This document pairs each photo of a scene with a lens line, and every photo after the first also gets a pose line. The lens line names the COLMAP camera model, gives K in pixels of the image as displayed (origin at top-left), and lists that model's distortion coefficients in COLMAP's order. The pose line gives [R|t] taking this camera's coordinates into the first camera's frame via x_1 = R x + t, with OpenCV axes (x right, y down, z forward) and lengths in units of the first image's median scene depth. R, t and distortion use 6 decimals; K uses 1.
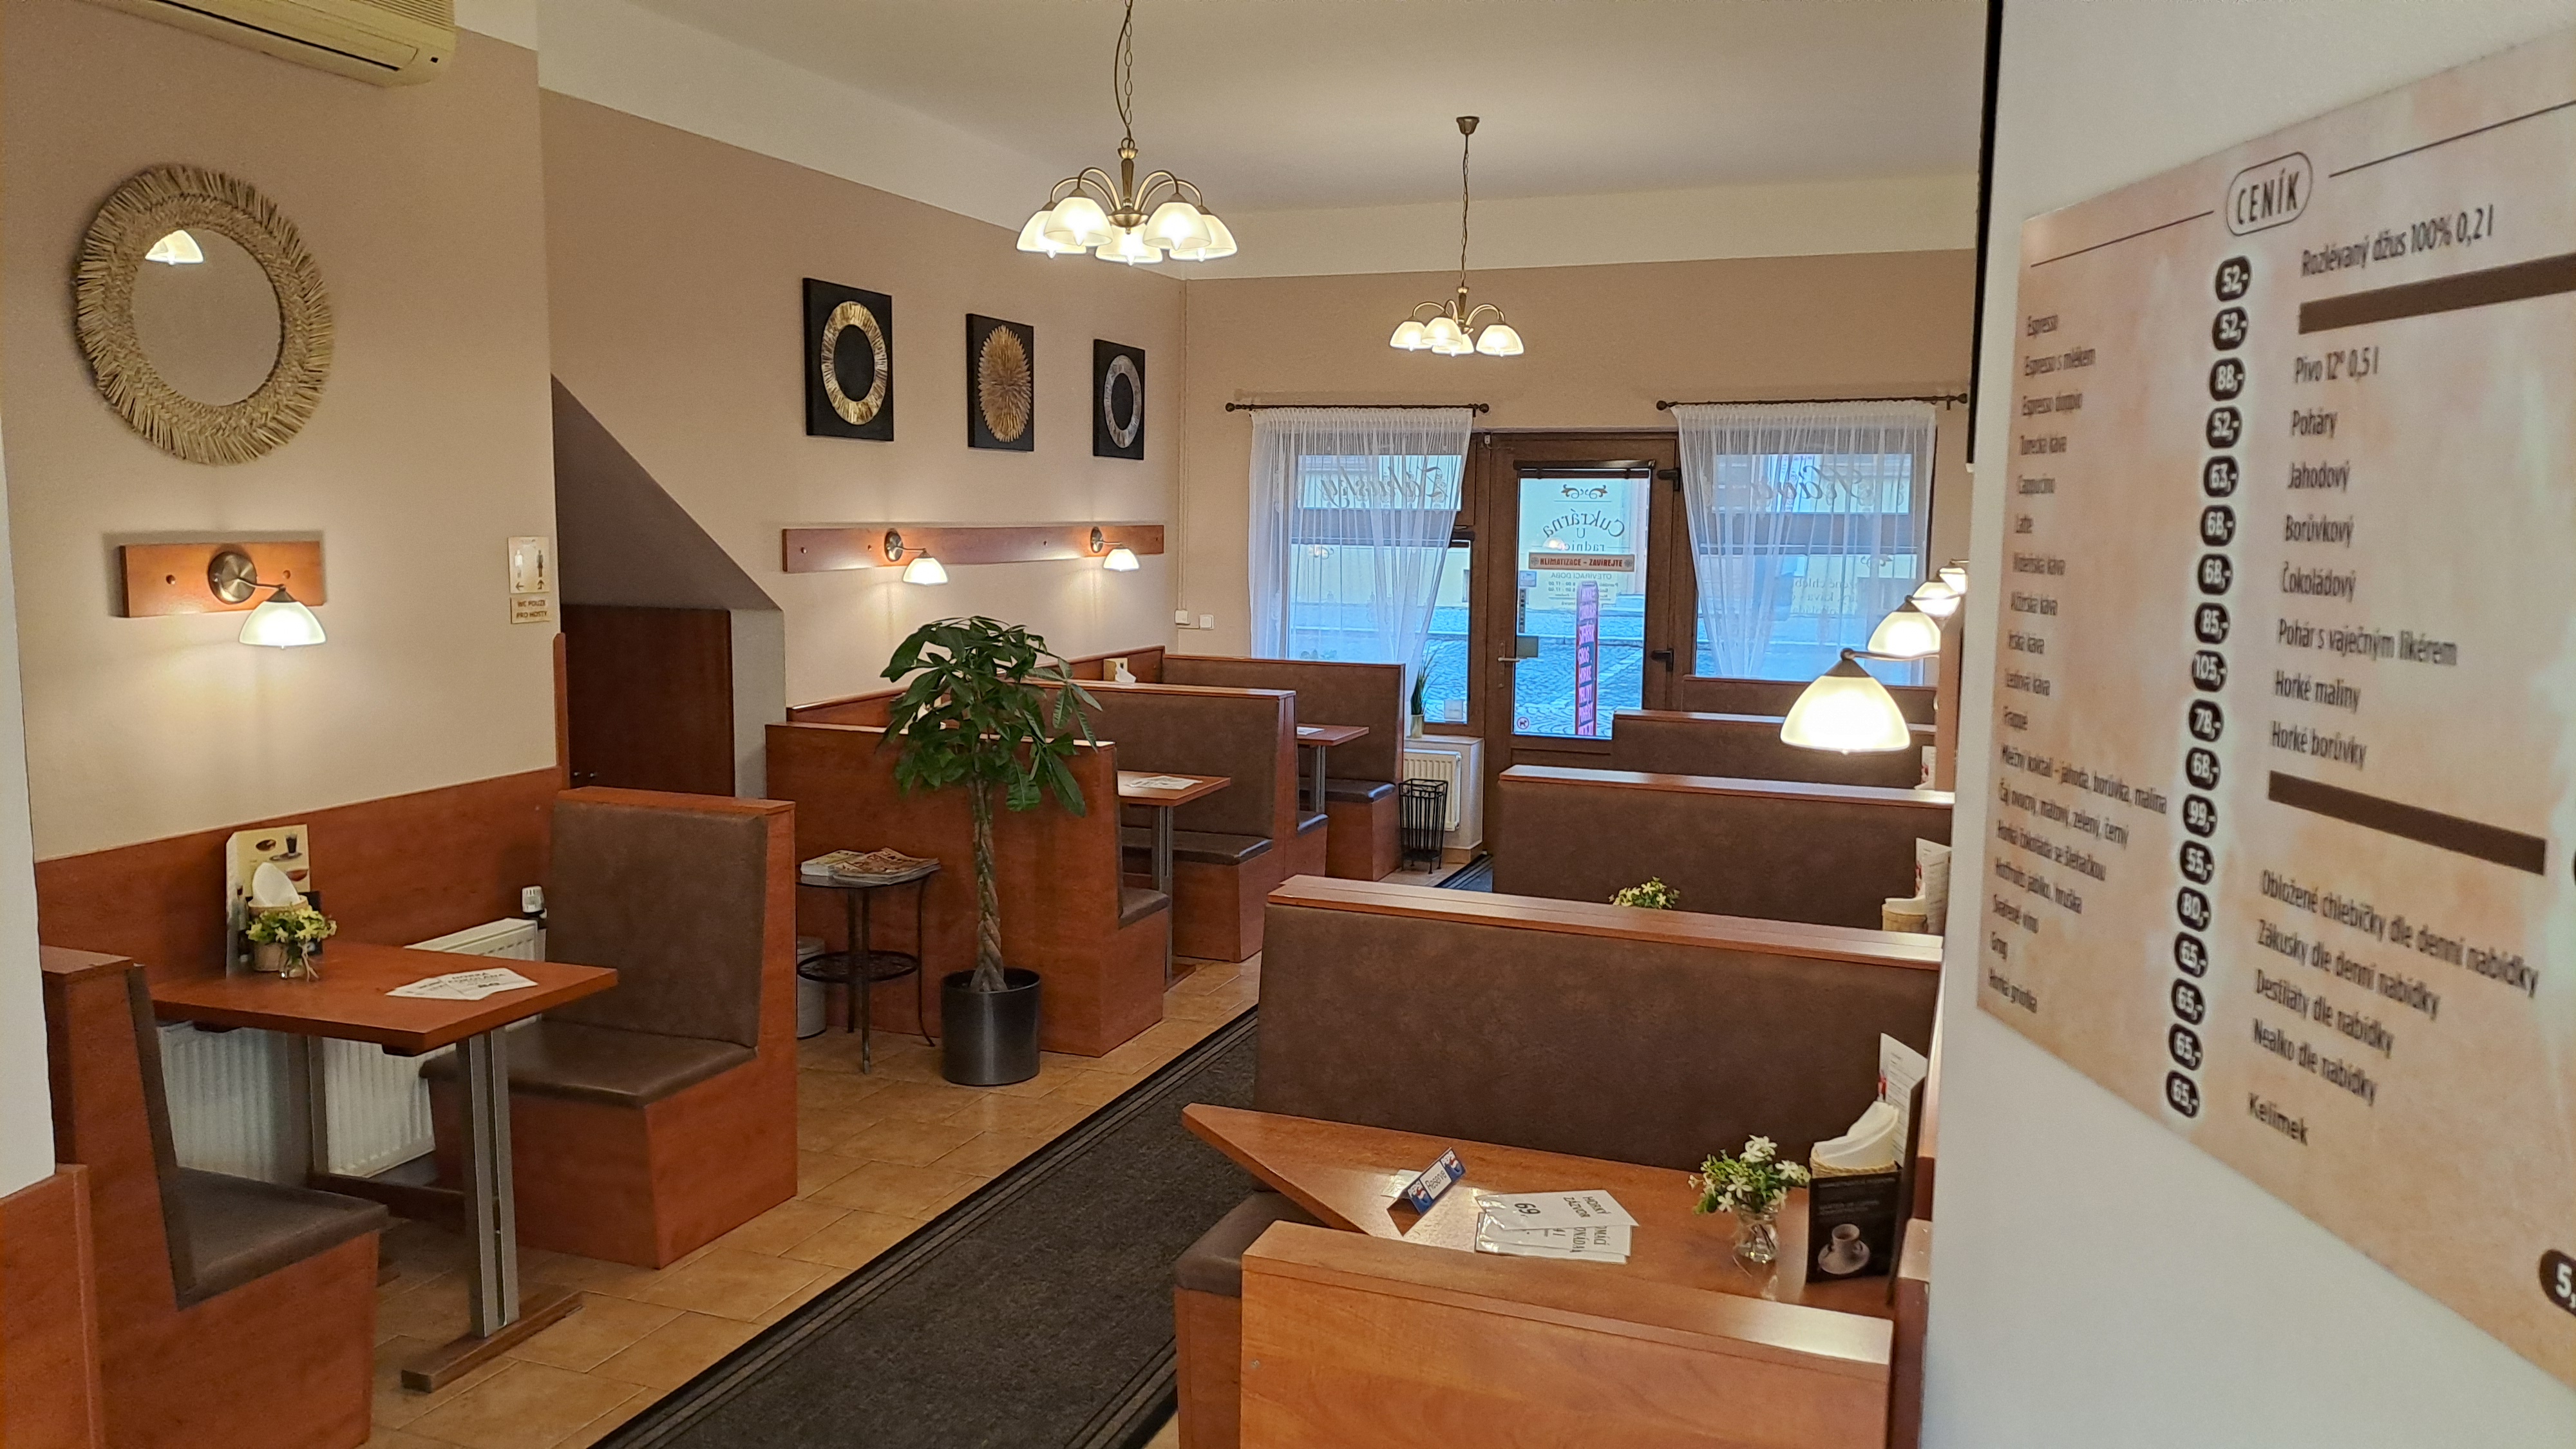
lens RADIAL K [[1905.2, 0, 1274.9], [0, 1905.2, 709.8], [0, 0, 1]] dist [0.110564, -0.175826]
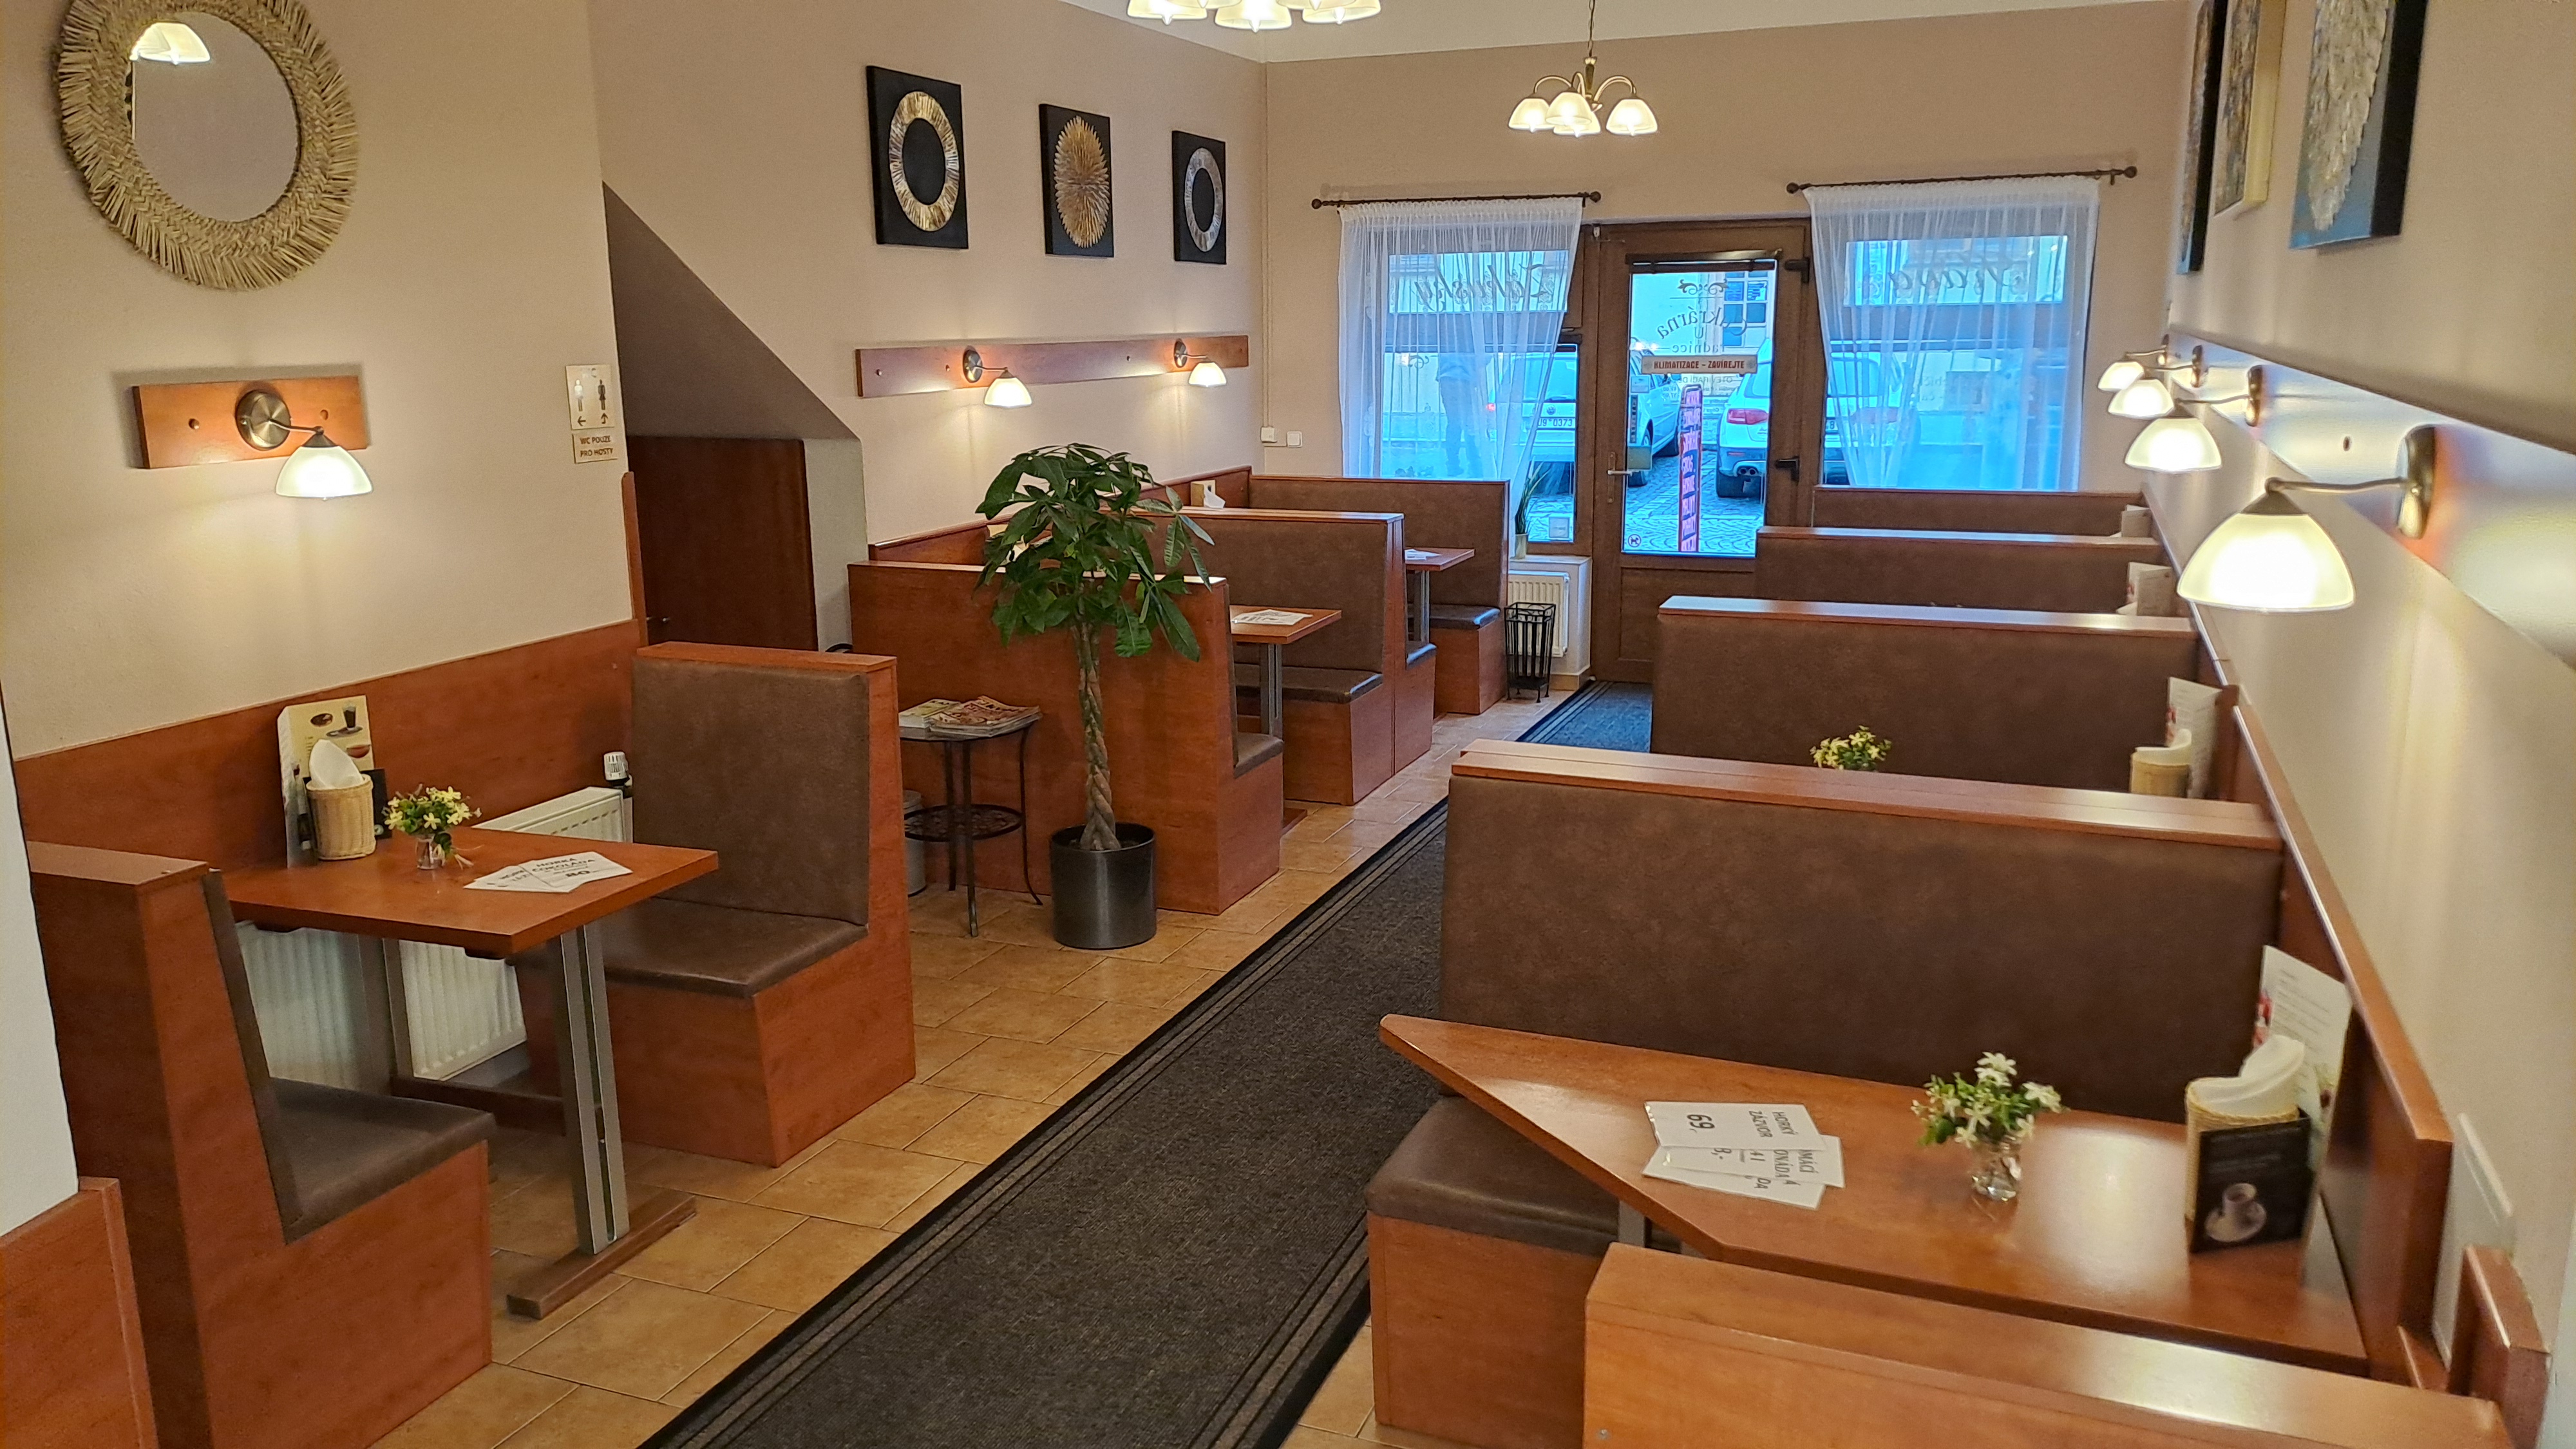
lens RADIAL K [[1905.2, 0, 1274.9], [0, 1905.2, 709.8], [0, 0, 1]] dist [0.110564, -0.175826]
pose [[0.999507, -0.017177, -0.026283, -0.044100], [0.019682, 0.994969, 0.098230, -0.011298], [0.024464, -0.098699, 0.994817, 0.094164]]
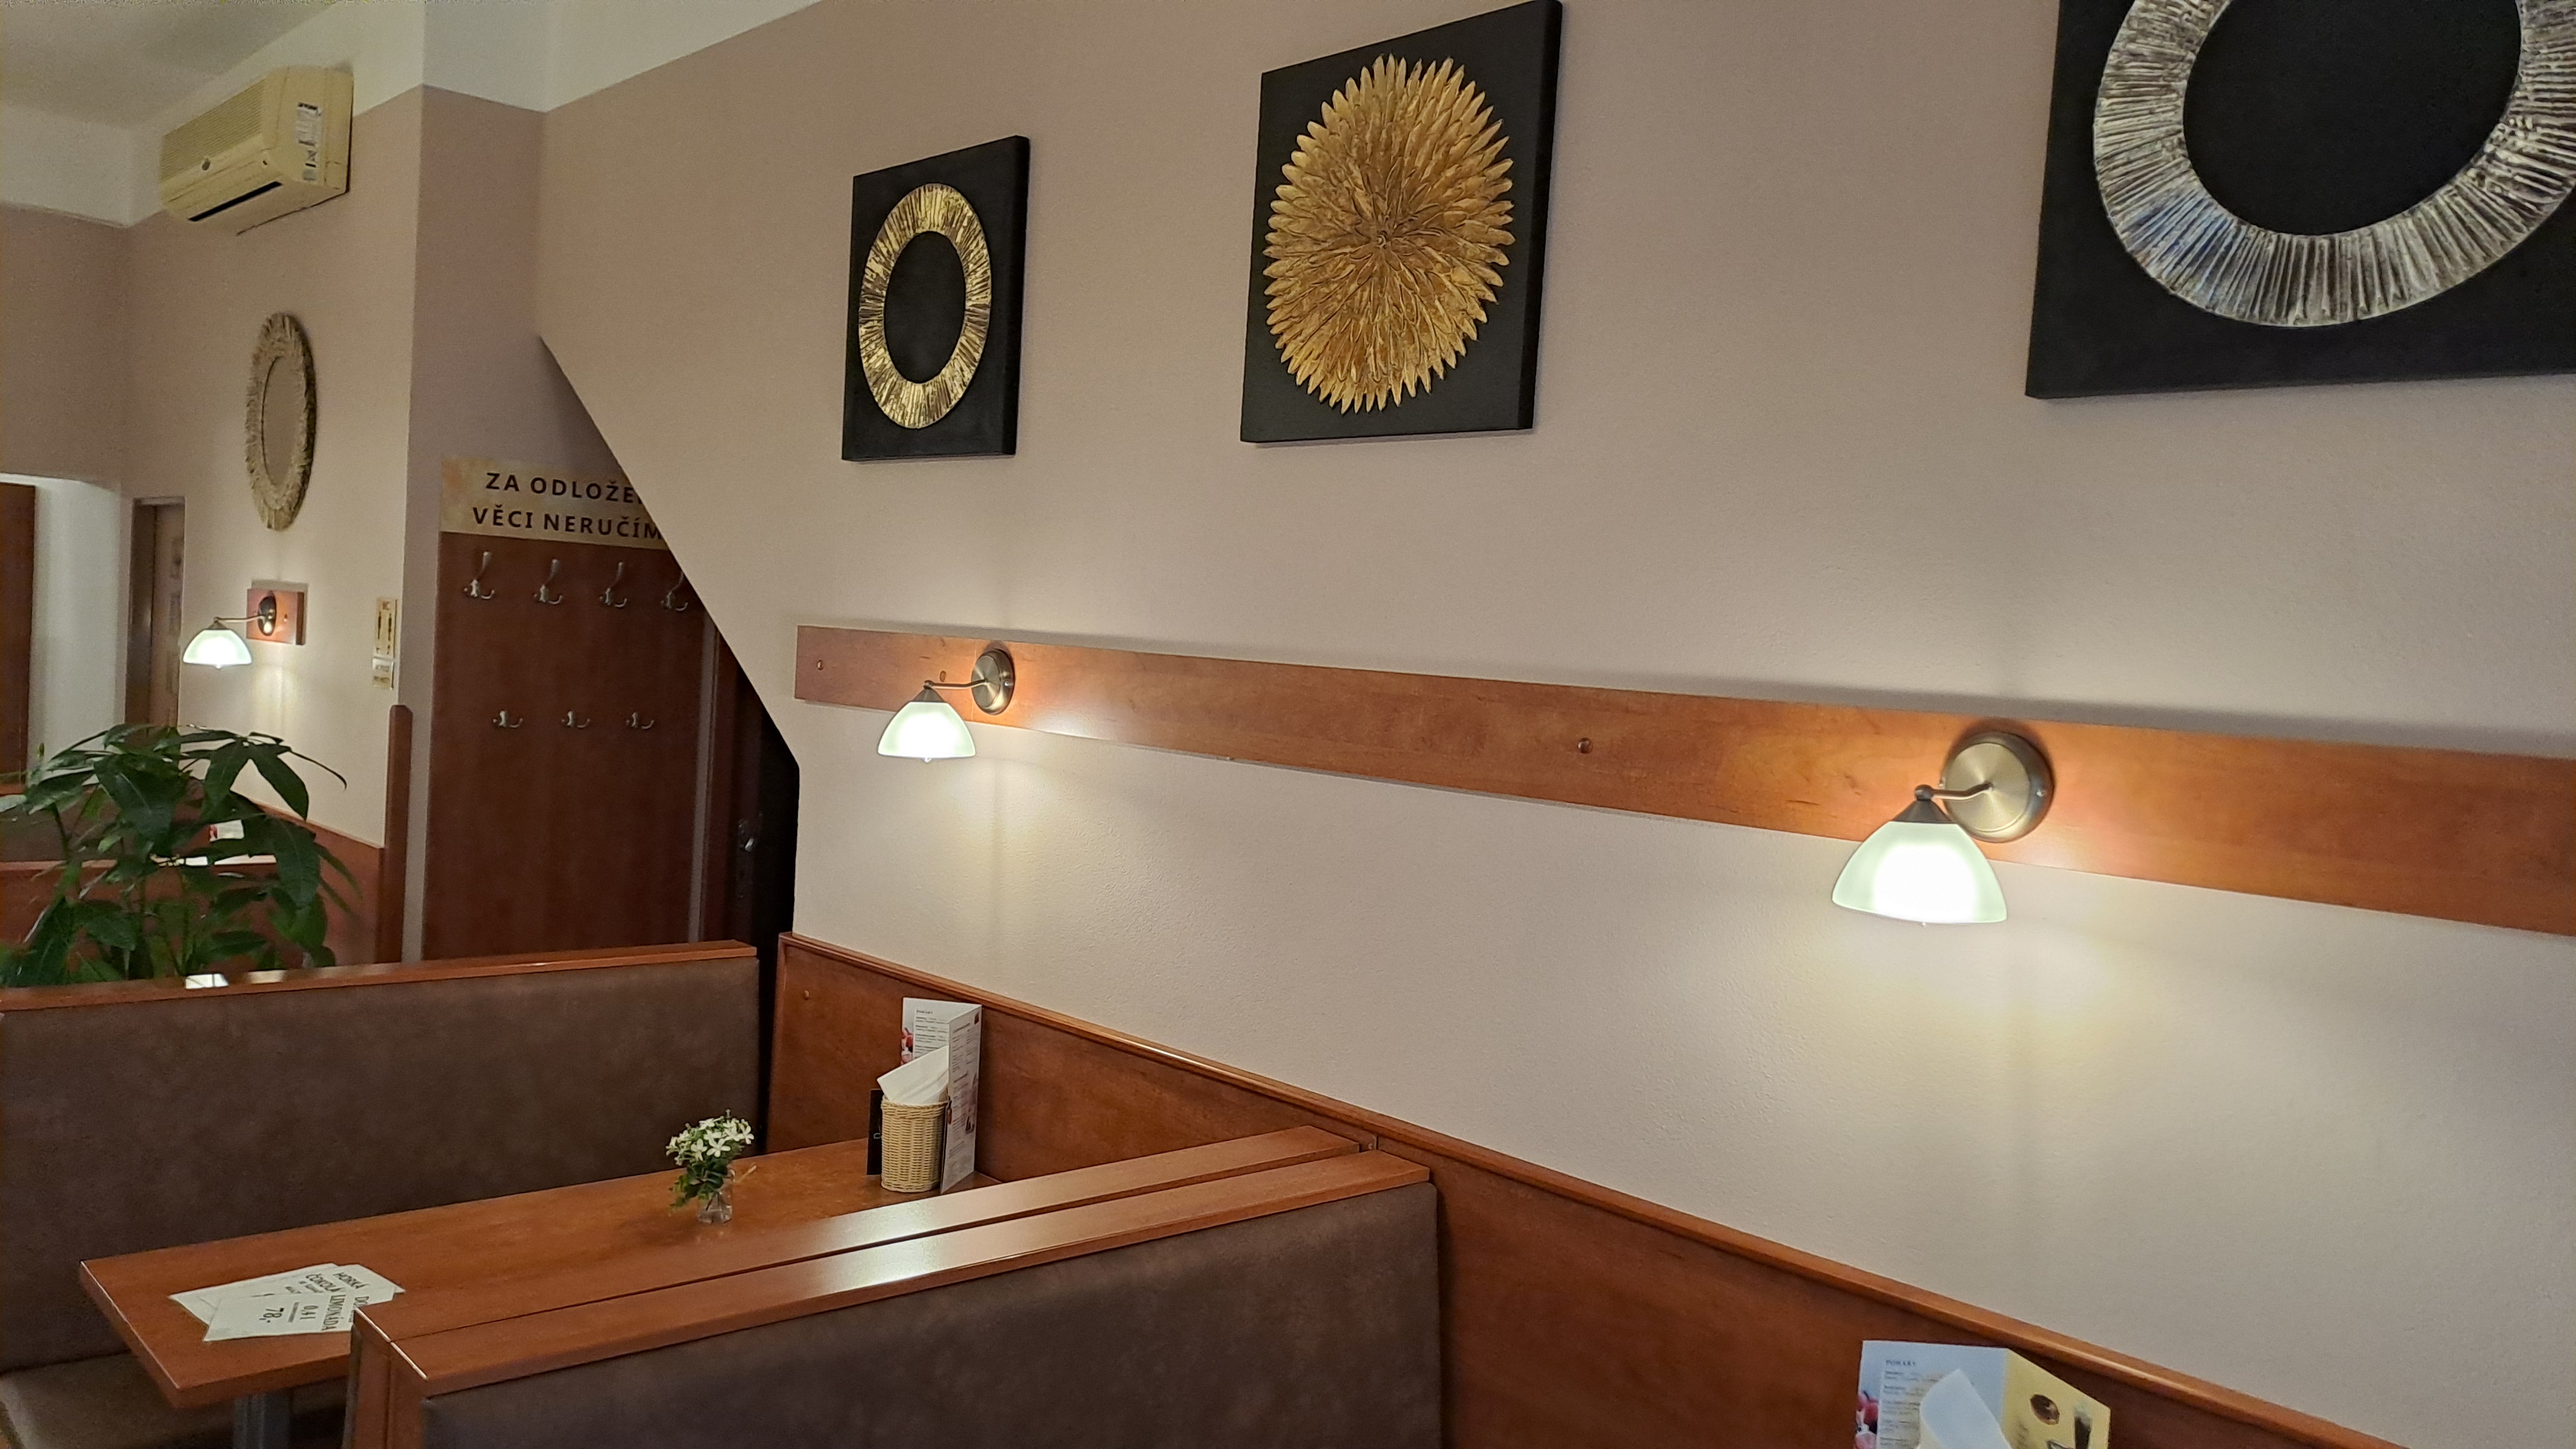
lens RADIAL K [[1905.2, 0, 1274.9], [0, 1905.2, 709.8], [0, 0, 1]] dist [0.110564, -0.175826]
pose [[-0.454630, -0.009415, -0.890631, 0.243896], [-0.159119, 0.984716, 0.070814, -0.167555], [0.876352, 0.173911, -0.449180, 1.746618]]
